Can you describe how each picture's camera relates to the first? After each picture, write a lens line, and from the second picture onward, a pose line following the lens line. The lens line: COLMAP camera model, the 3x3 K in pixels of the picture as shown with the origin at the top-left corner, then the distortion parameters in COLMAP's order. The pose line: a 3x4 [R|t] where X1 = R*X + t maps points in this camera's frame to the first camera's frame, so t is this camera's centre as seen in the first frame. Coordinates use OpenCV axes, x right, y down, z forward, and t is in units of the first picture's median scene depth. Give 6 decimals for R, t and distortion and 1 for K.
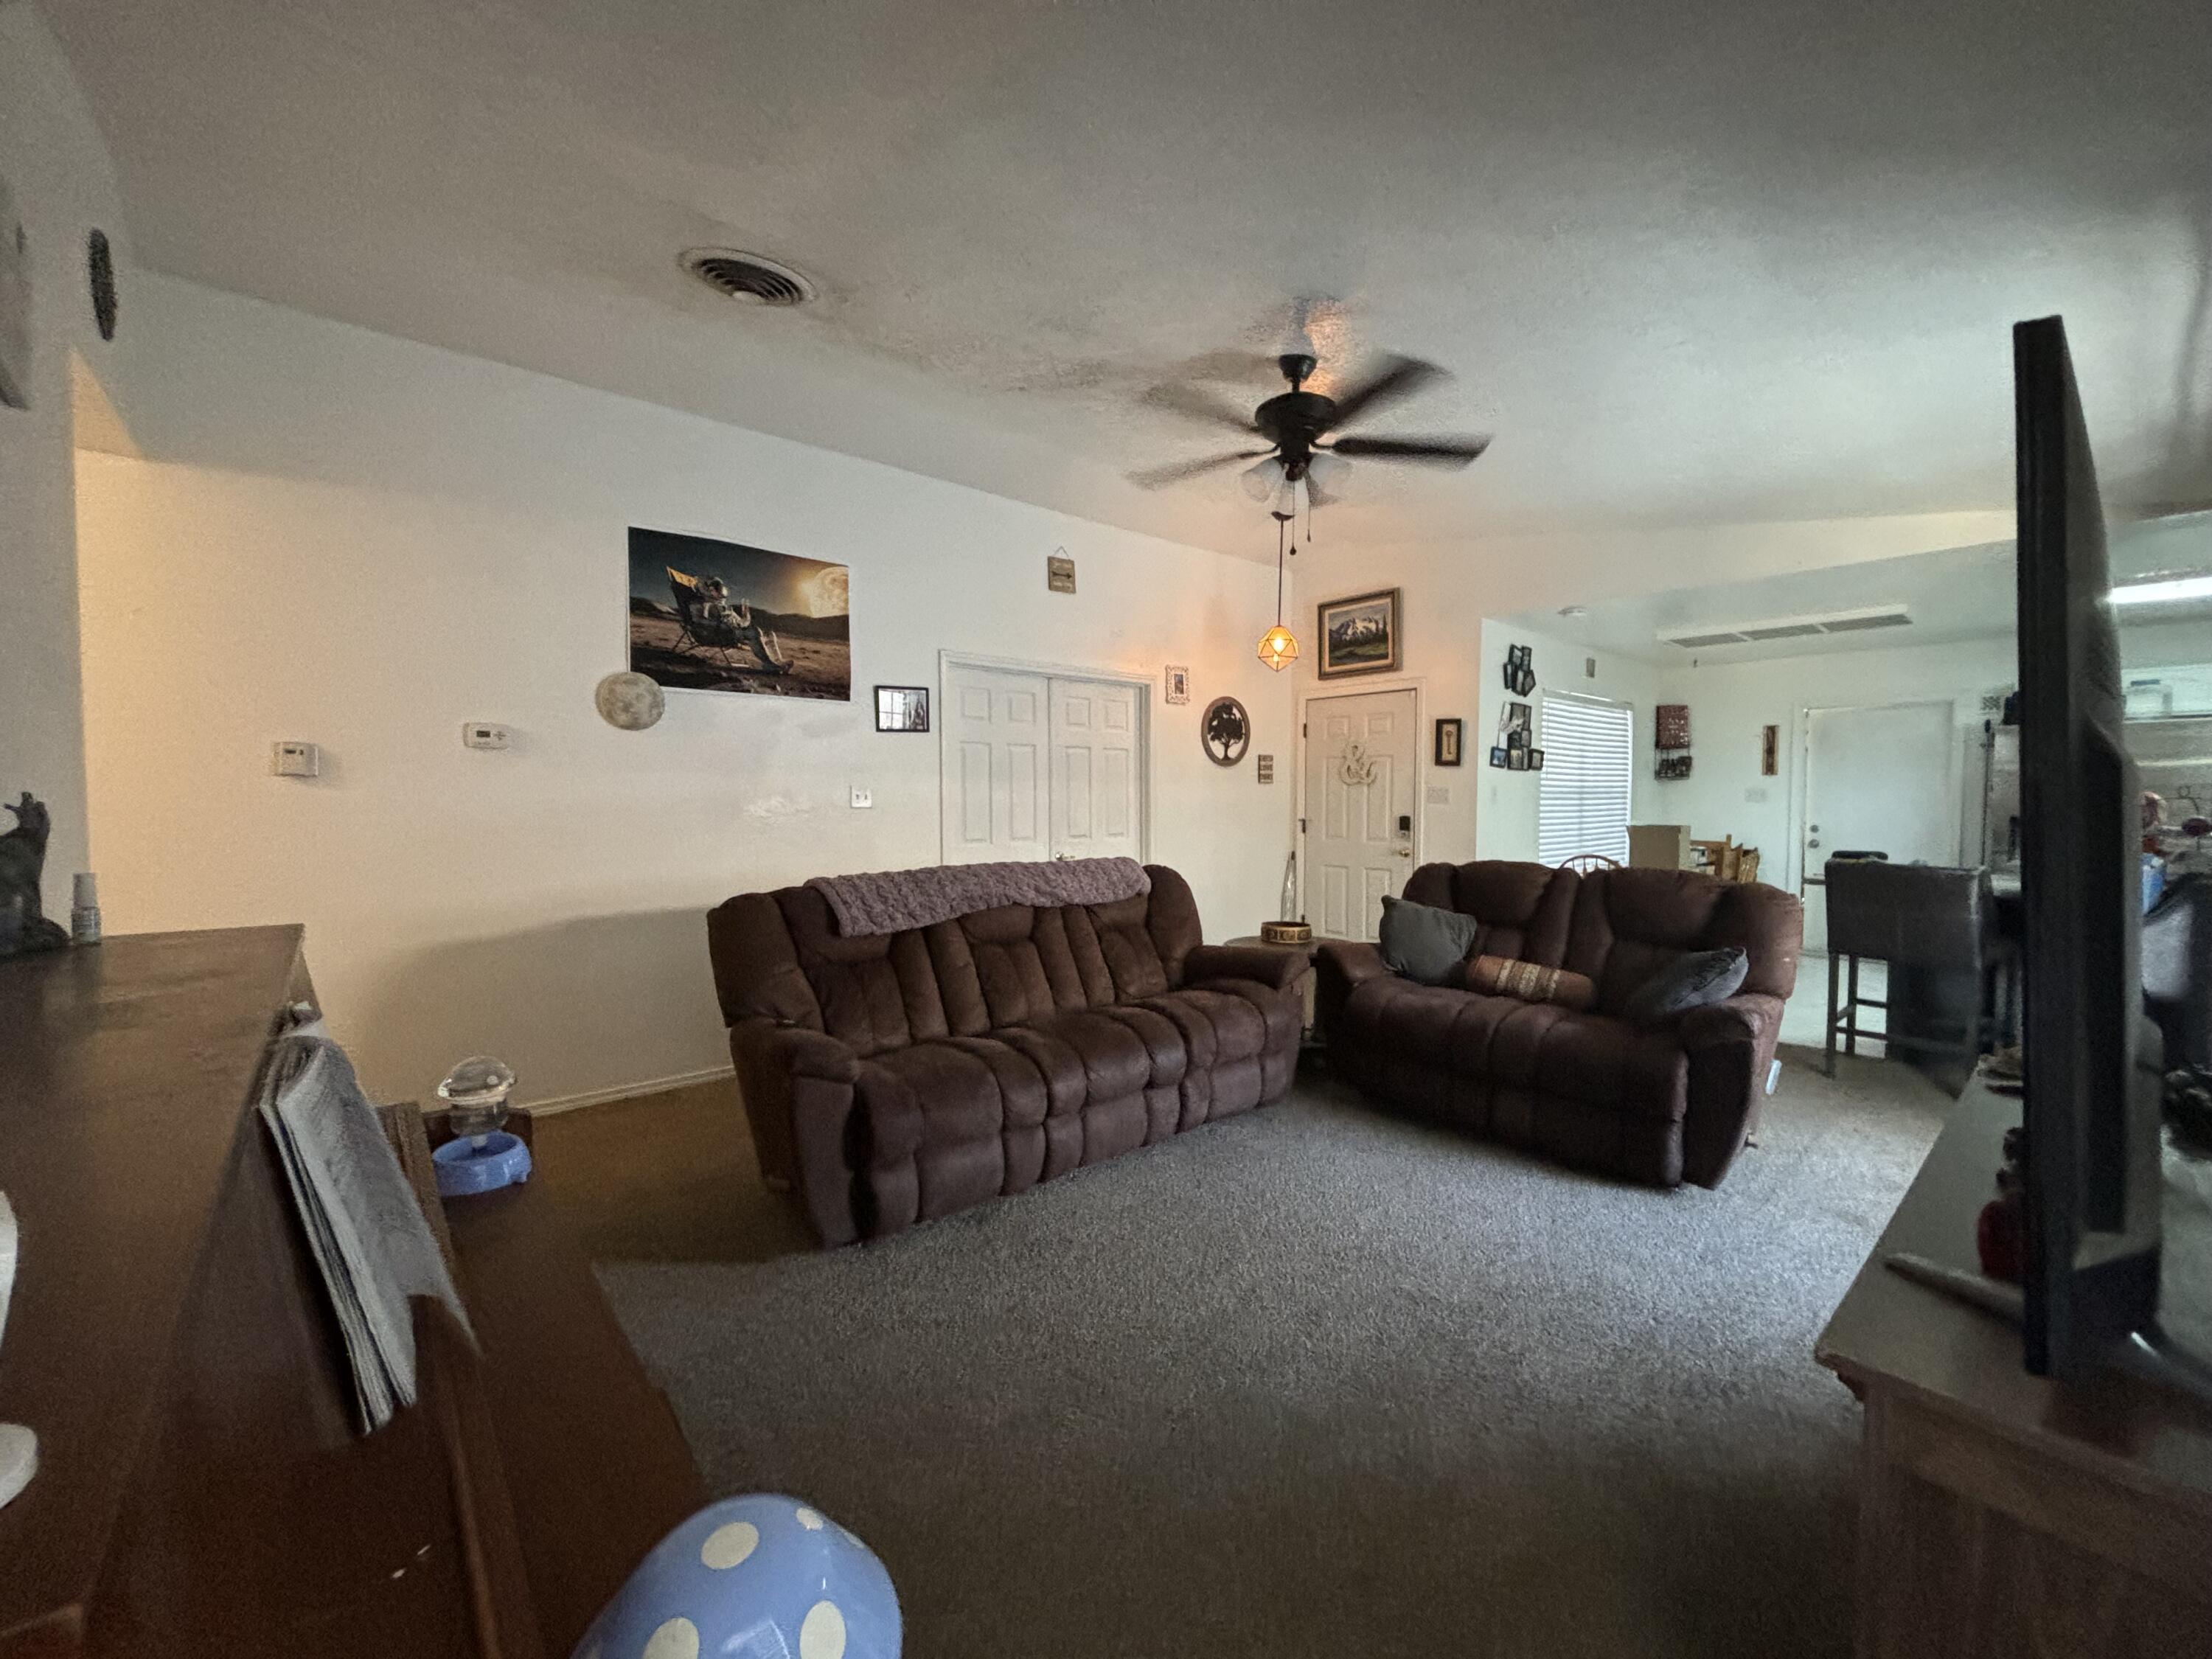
lens RADIAL K [[878.5, 0, 1097.3], [0, 878.5, 829.1], [0, 0, 1]] dist [0.001292, 0.000112]
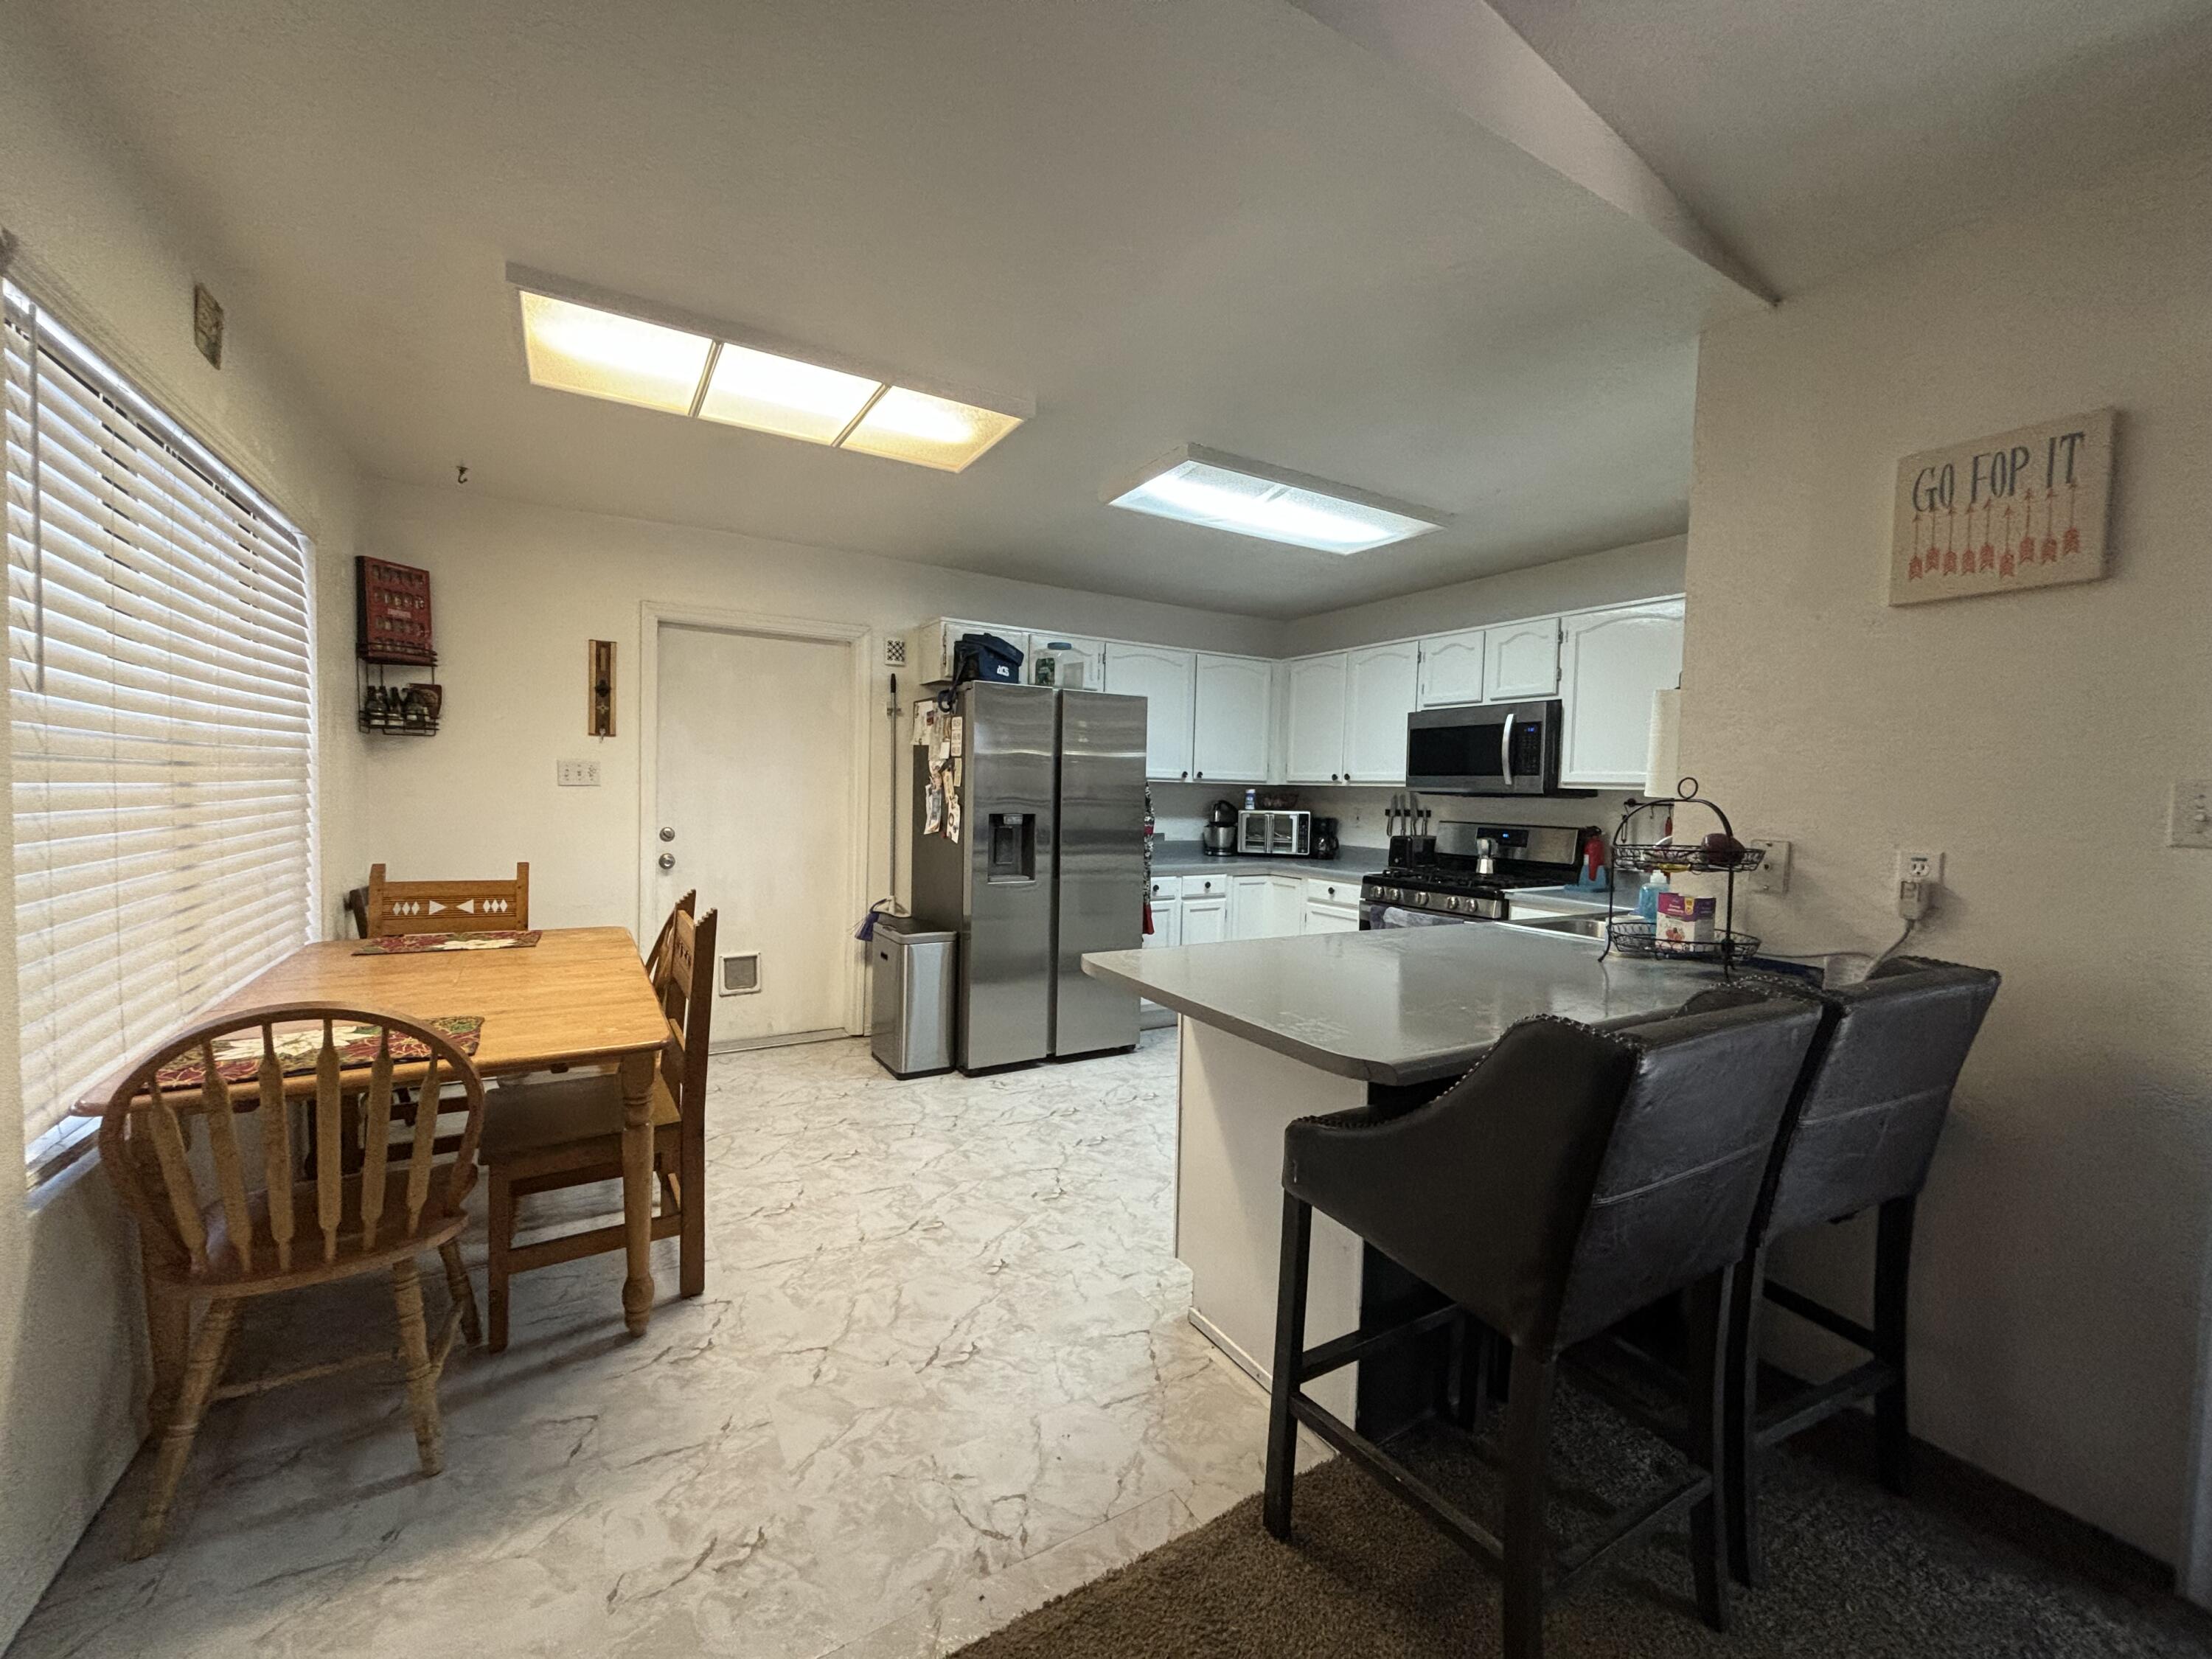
lens RADIAL K [[885.8, 0, 1107.4], [0, 885.8, 819.7], [0, 0, 1]] dist [0.011625, -0.012483]
pose [[0.177243, -0.028005, 0.983769, 0.518189], [0.008187, 0.999602, 0.026981, -0.041875], [-0.984133, 0.003272, 0.177401, 1.067317]]
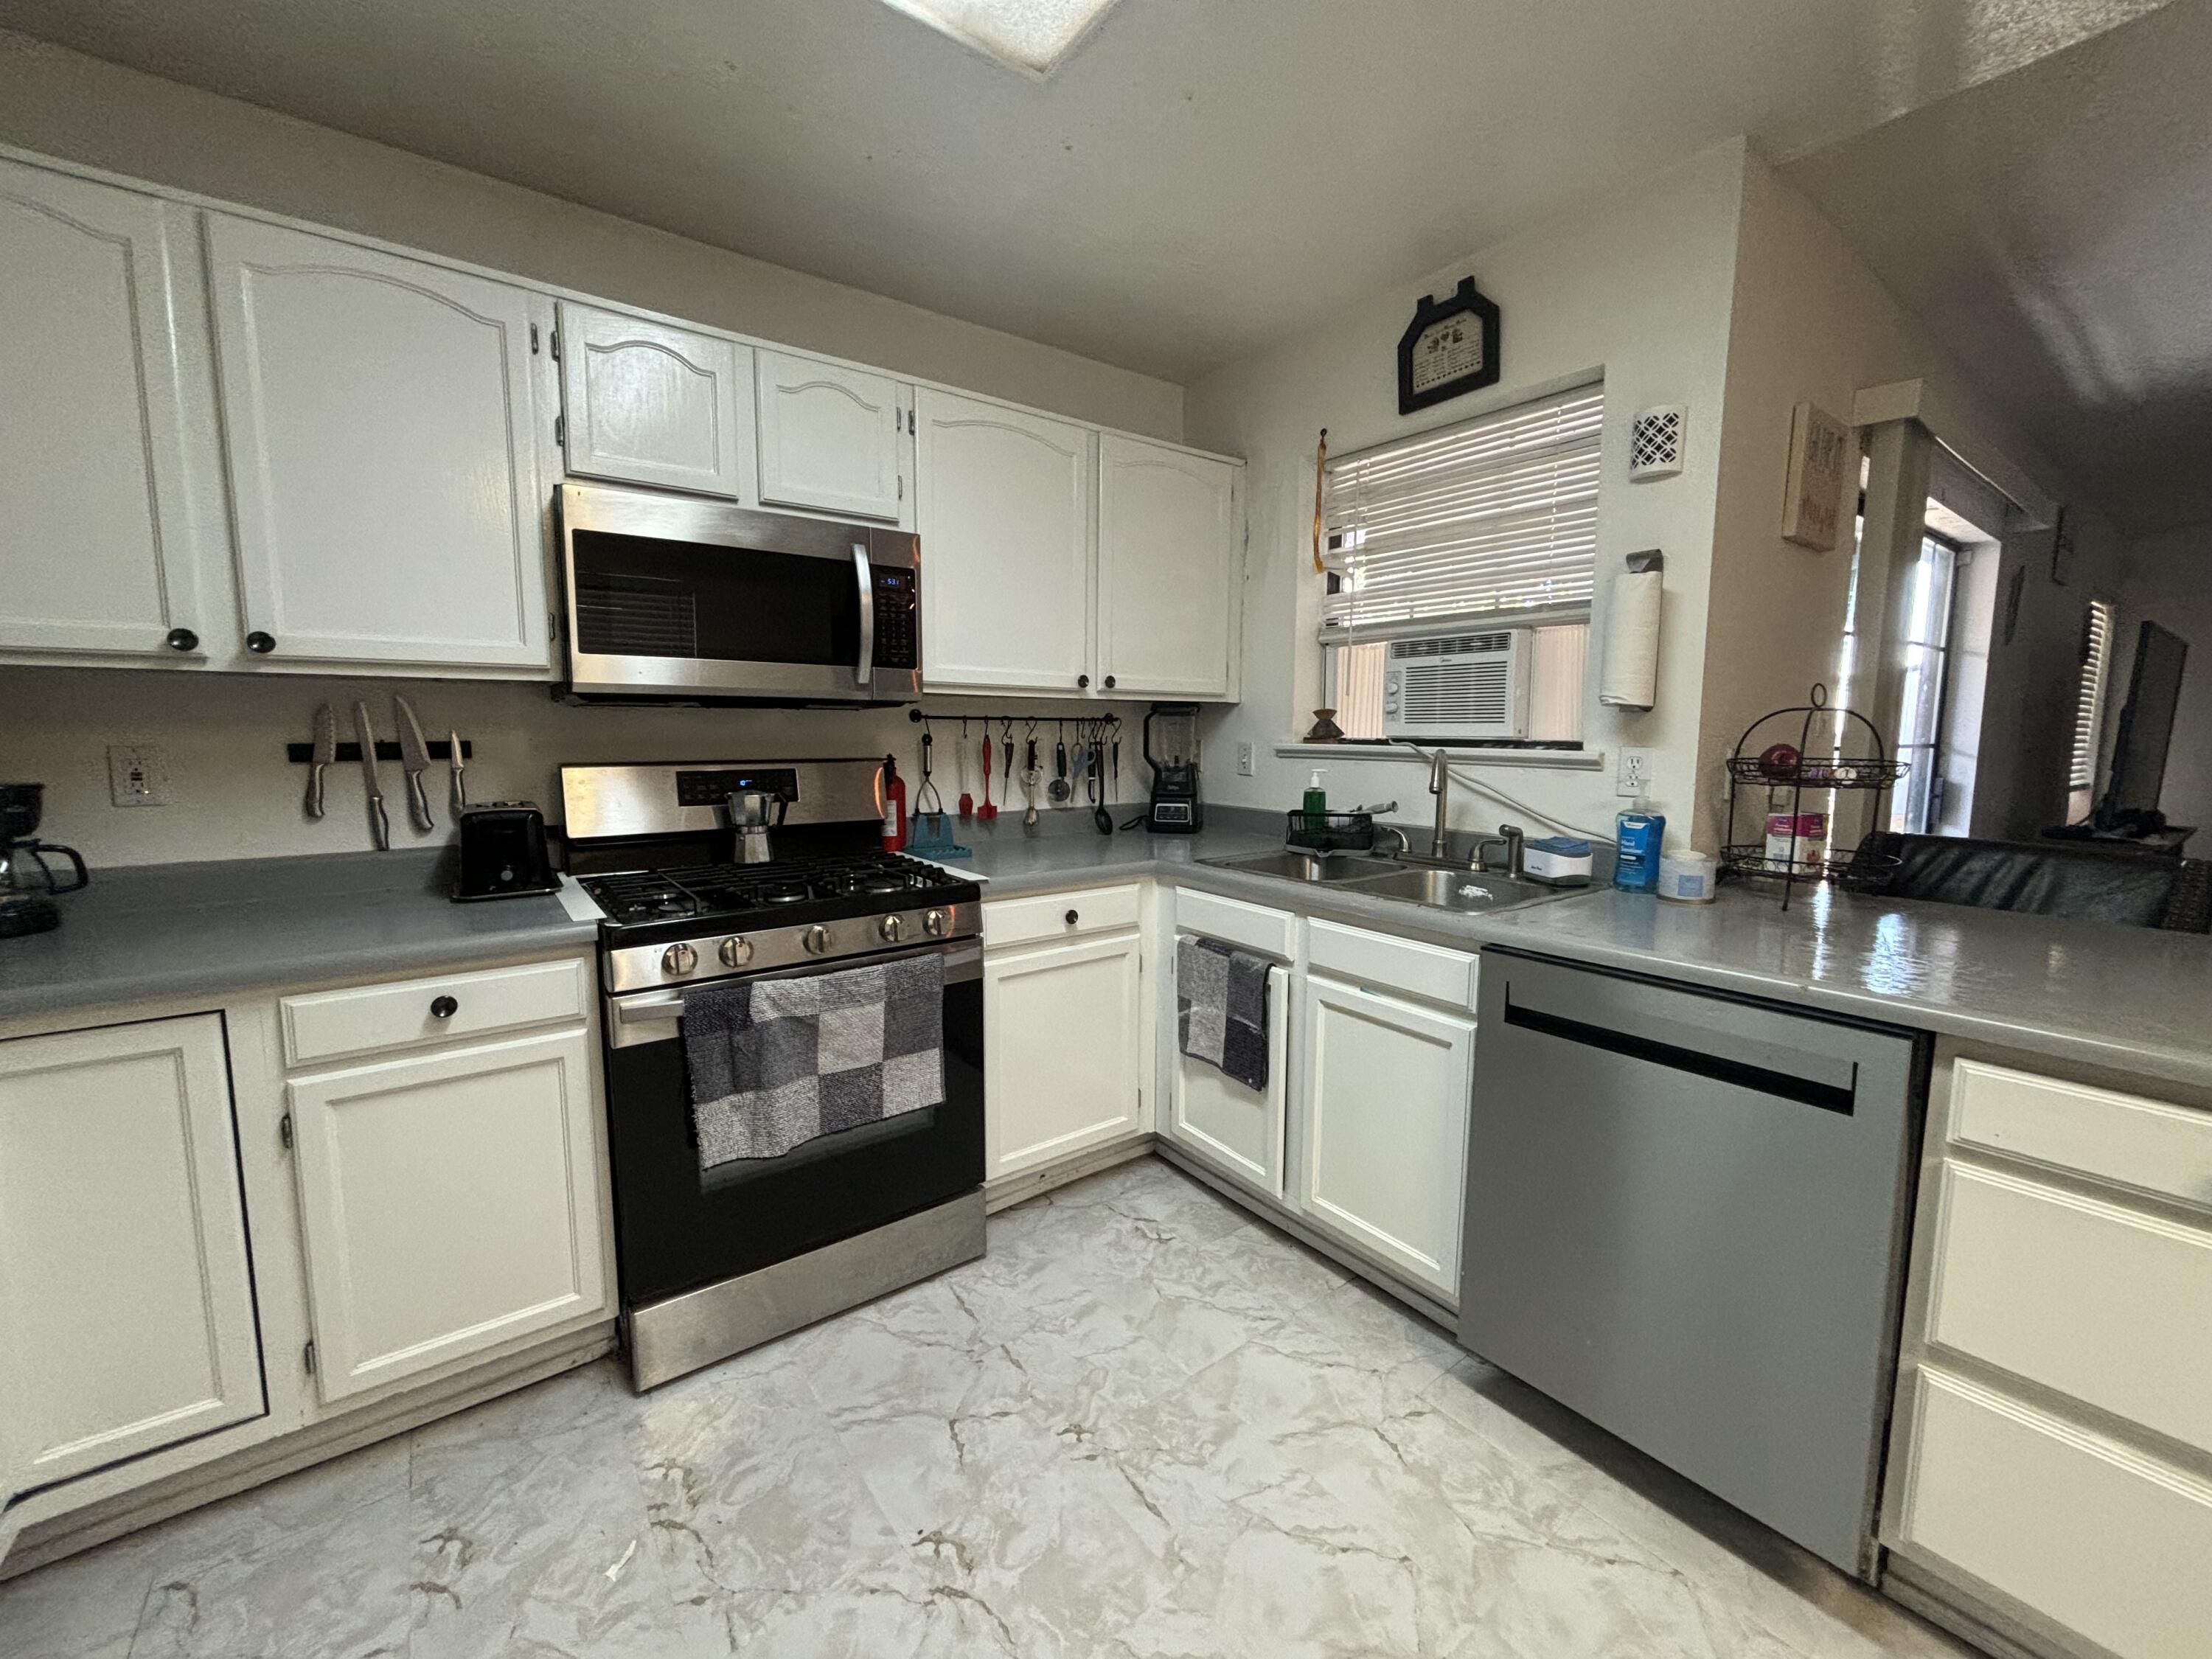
lens RADIAL K [[889.9, 0, 1112.4], [0, 889.9, 828.9], [0, 0, 1]] dist [0.001520, 0.000170]
pose [[-0.997628, -0.010219, 0.068070, 1.364550], [-0.000184, 0.989312, 0.145816, -0.042220], [-0.068832, 0.145458, -0.986967, 1.307936]]
